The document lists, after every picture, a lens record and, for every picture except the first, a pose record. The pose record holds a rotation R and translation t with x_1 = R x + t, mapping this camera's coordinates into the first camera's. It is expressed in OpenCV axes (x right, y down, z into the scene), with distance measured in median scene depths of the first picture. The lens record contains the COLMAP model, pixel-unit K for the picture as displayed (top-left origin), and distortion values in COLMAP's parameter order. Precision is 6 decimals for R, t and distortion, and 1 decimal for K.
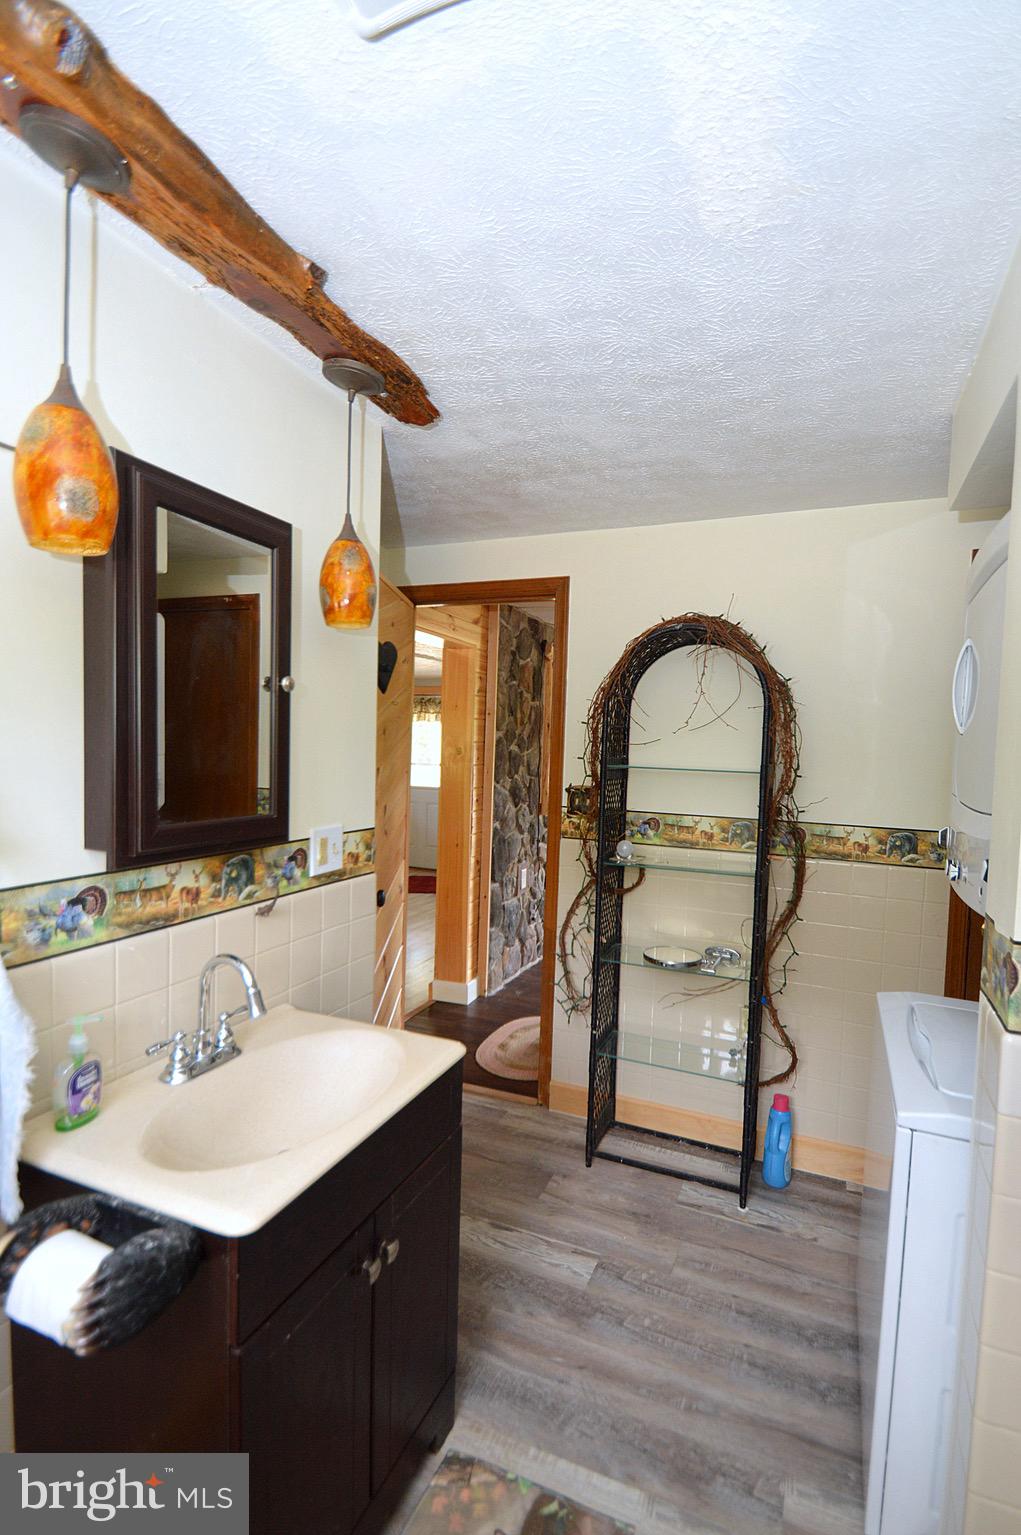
lens RADIAL K [[684.8, 0, 517.5], [0, 684.8, 777.9], [0, 0, 1]] dist [0.010500, -0.015663]
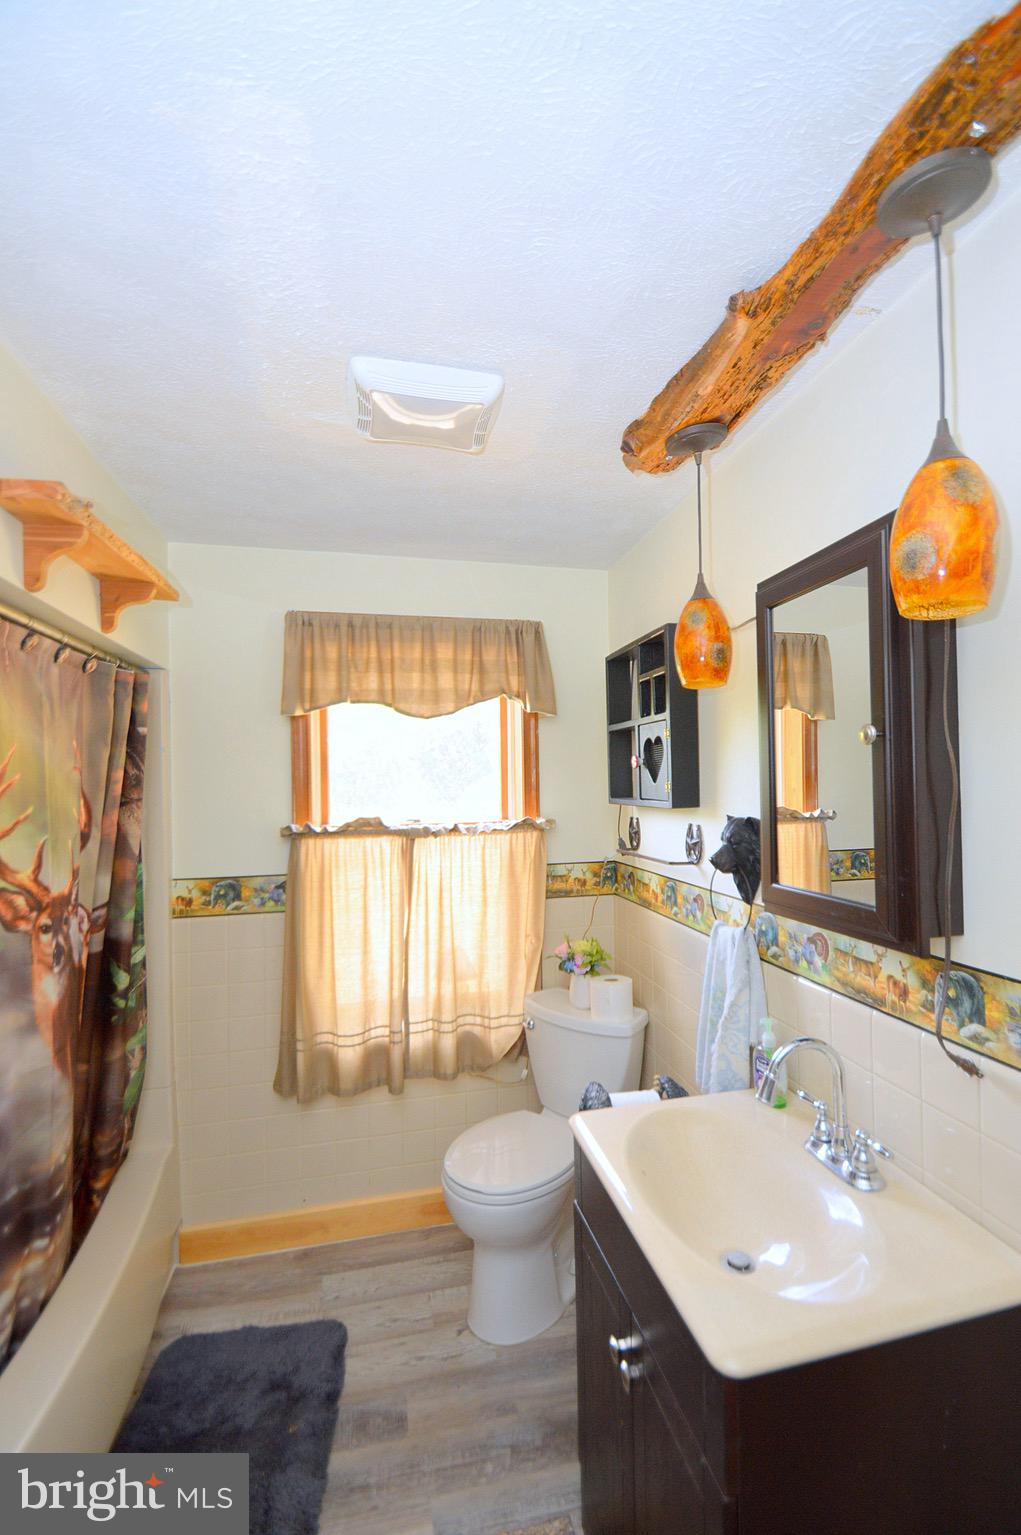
lens RADIAL K [[684.8, 0, 517.5], [0, 684.8, 777.9], [0, 0, 1]] dist [0.010500, -0.015663]
pose [[-0.813919, -0.018370, -0.580688, 0.420377], [-0.027158, 0.999610, 0.006444, -0.086760], [0.580343, 0.021015, -0.814101, 1.437879]]
